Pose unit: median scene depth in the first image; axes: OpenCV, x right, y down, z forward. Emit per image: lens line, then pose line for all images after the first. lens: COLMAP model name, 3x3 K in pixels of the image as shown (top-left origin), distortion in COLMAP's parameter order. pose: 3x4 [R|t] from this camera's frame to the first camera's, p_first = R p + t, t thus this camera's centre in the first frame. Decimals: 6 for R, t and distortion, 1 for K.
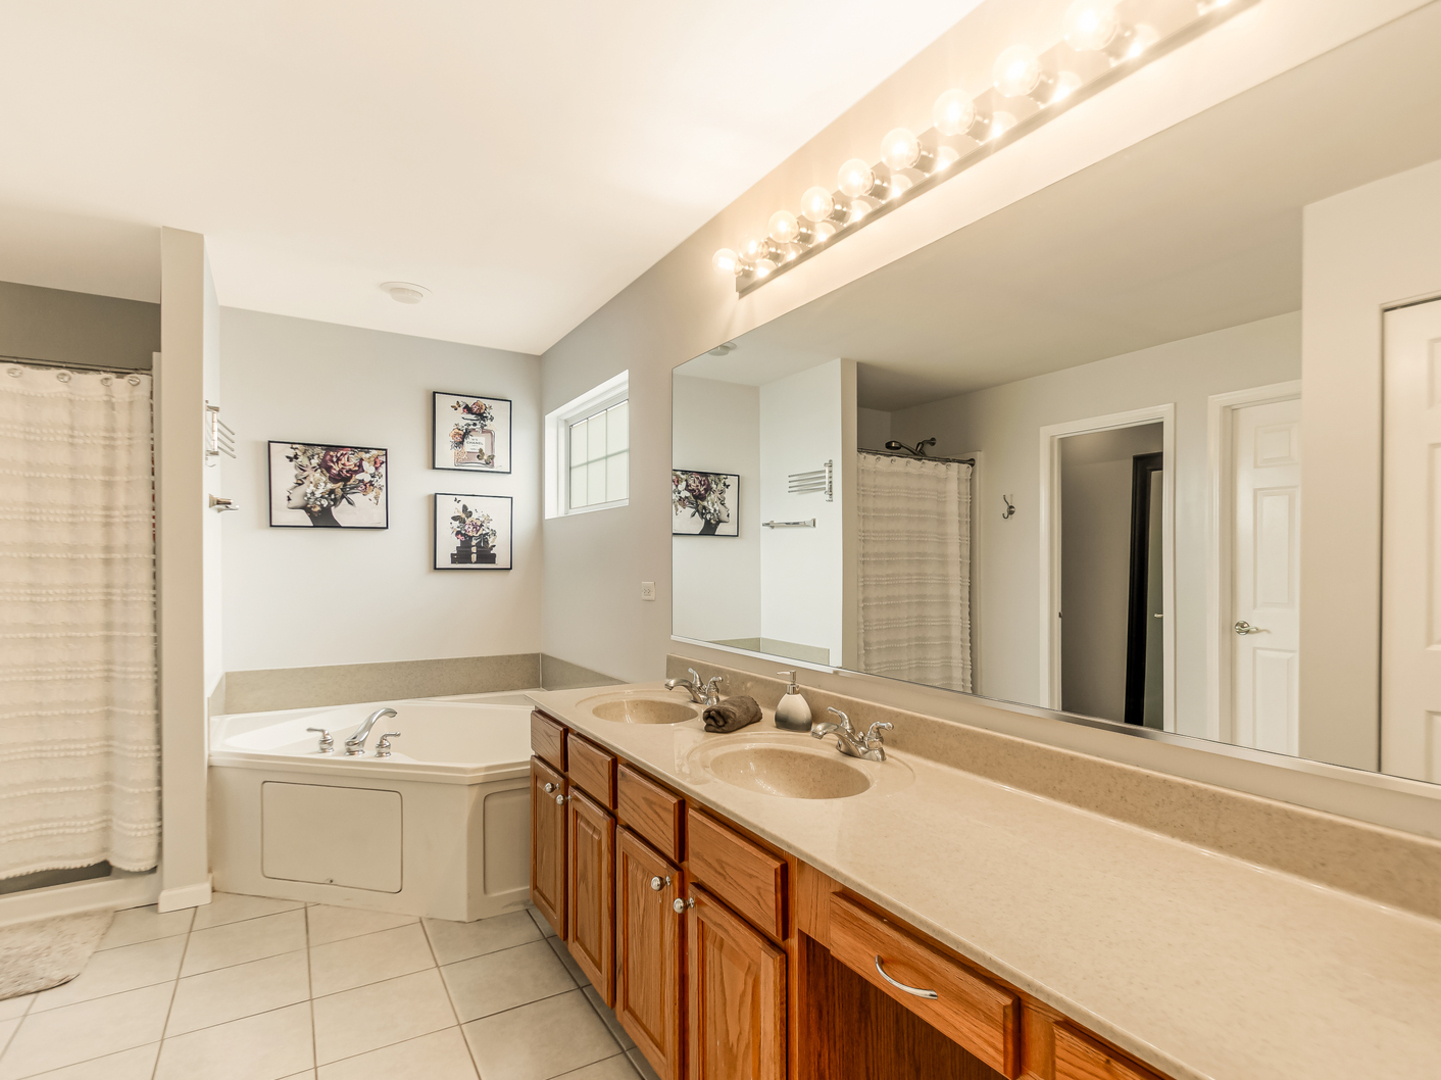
lens RADIAL K [[737.6, 0, 735.6], [0, 737.6, 552.7], [0, 0, 1]] dist [-0.004824, -0.000946]
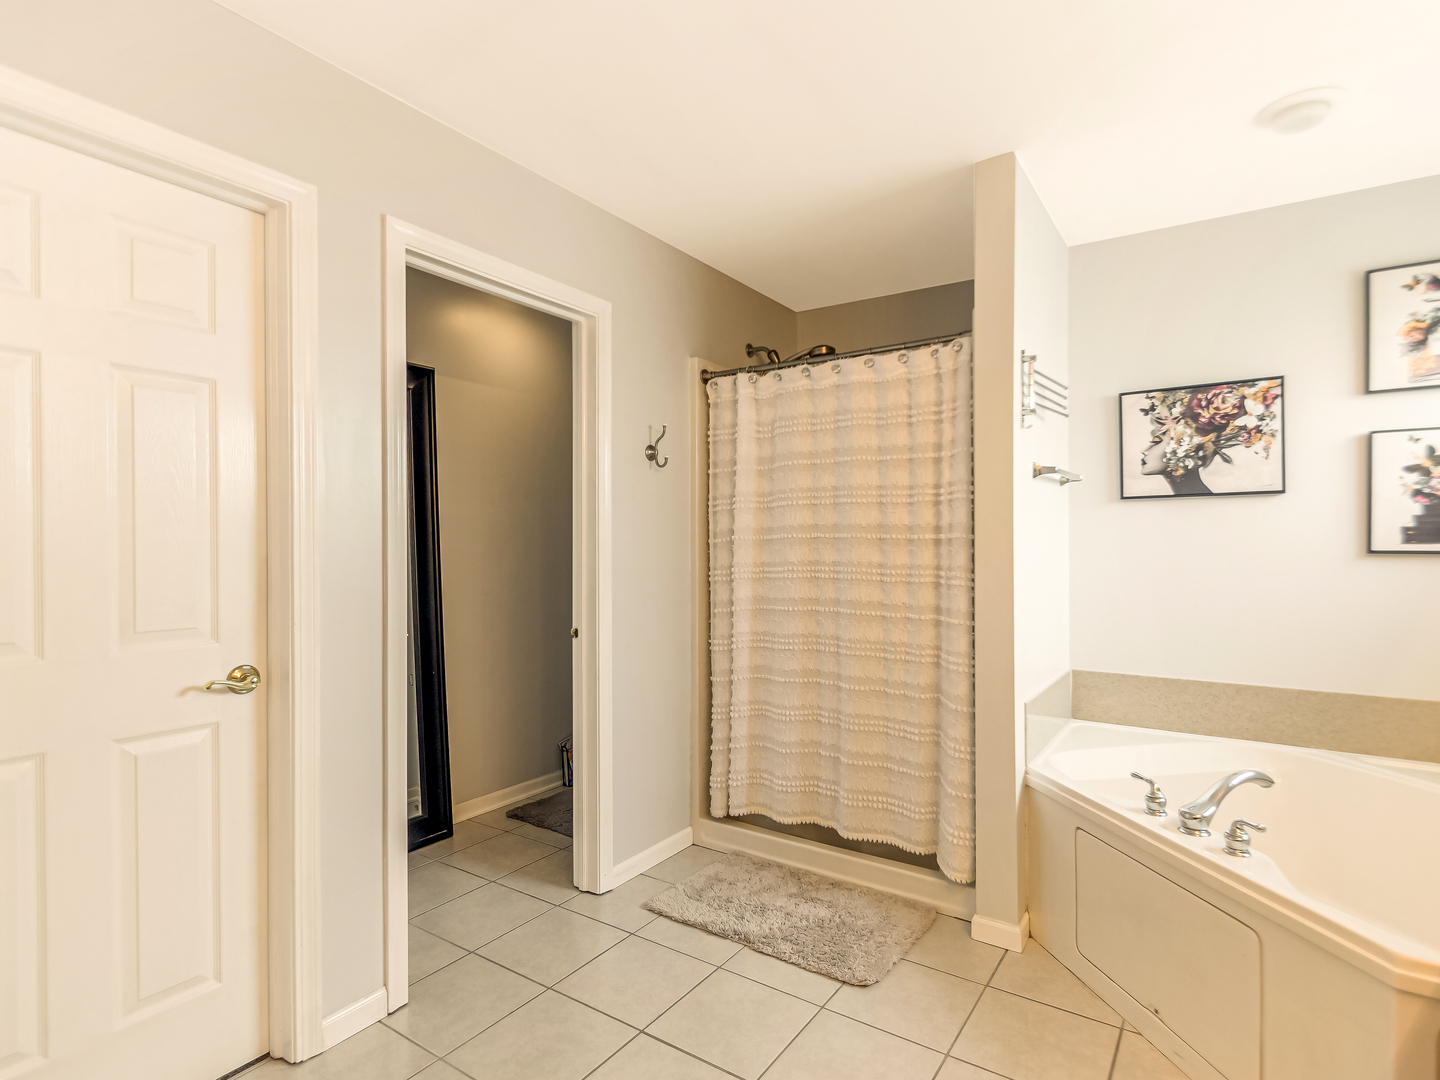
lens RADIAL K [[737.1, 0, 735.1], [0, 737.1, 552.7], [0, 0, 1]] dist [-0.004824, -0.000946]
pose [[0.418071, 0.007477, -0.908384, -0.087601], [0.014575, 0.999782, 0.014937, 0.006874], [0.908297, -0.019484, 0.417871, 0.330483]]
